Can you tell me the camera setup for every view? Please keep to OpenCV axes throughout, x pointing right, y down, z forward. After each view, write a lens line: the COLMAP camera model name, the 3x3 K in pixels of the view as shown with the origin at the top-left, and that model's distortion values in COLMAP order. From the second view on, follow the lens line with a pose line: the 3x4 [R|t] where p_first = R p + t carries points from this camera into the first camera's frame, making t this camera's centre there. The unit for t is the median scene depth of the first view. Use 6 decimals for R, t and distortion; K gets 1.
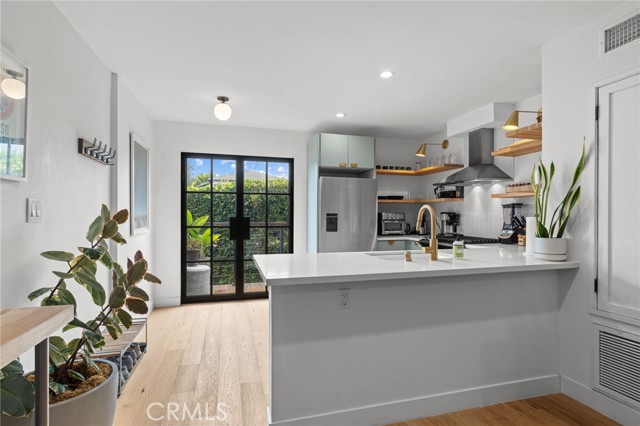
lens RADIAL K [[304.8, 0, 315.1], [0, 304.8, 216.6], [0, 0, 1]] dist [-0.002618, 0.000150]
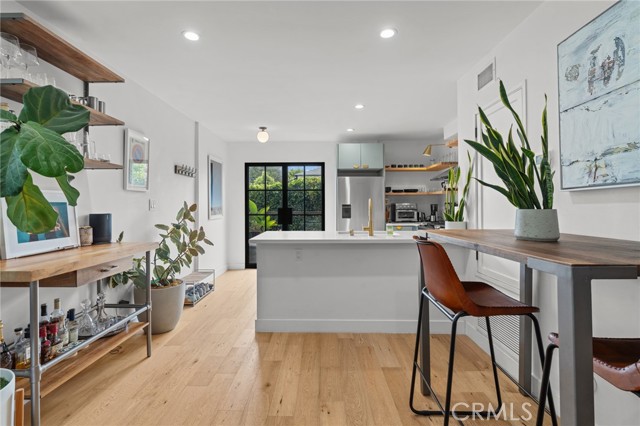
lens RADIAL K [[304.8, 0, 316.4], [0, 304.8, 205.3], [0, 0, 1]] dist [-0.002618, 0.000150]
pose [[0.956457, -0.005930, -0.291814, 0.295875], [0.004334, 0.999972, -0.006114, 0.000214], [0.291842, 0.004583, 0.956456, -0.263530]]
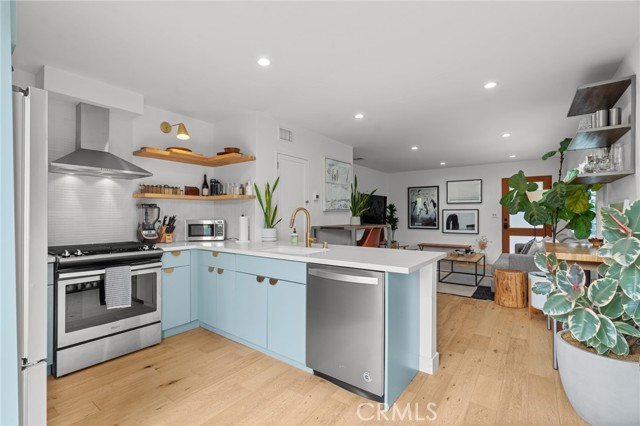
lens RADIAL K [[292.5, 0, 313.9], [0, 292.5, 213.8], [0, 0, 1]] dist [-0.010631, 0.004513]
pose [[-0.600170, 0.003339, 0.799866, -0.373300], [0.001998, 0.999994, -0.002675, -0.004982], [-0.799870, -0.000008, -0.600173, 0.938437]]
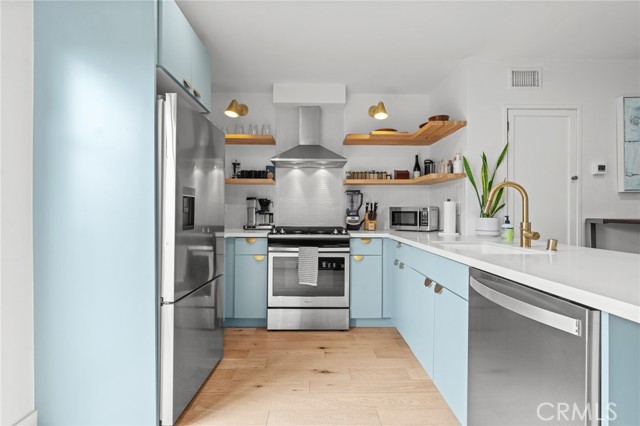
lens RADIAL K [[304.8, 0, 317.7], [0, 304.8, 211.2], [0, 0, 1]] dist [-0.002618, 0.000150]
pose [[0.256381, -0.001109, 0.966575, -0.305875], [-0.000167, 0.999999, 0.001191, 0.021124], [-0.966576, -0.000467, 0.256380, 0.702060]]
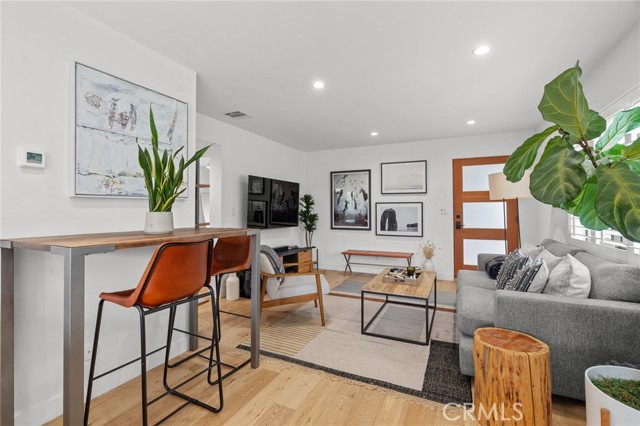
lens RADIAL K [[292.5, 0, 313.2], [0, 292.5, 205.0], [0, 0, 1]] dist [-0.010631, 0.004513]
pose [[-0.732265, 0.015615, 0.680841, -0.063149], [0.002160, 0.999785, -0.020608, 0.002643], [-0.681017, -0.013620, -0.732141, 0.309231]]
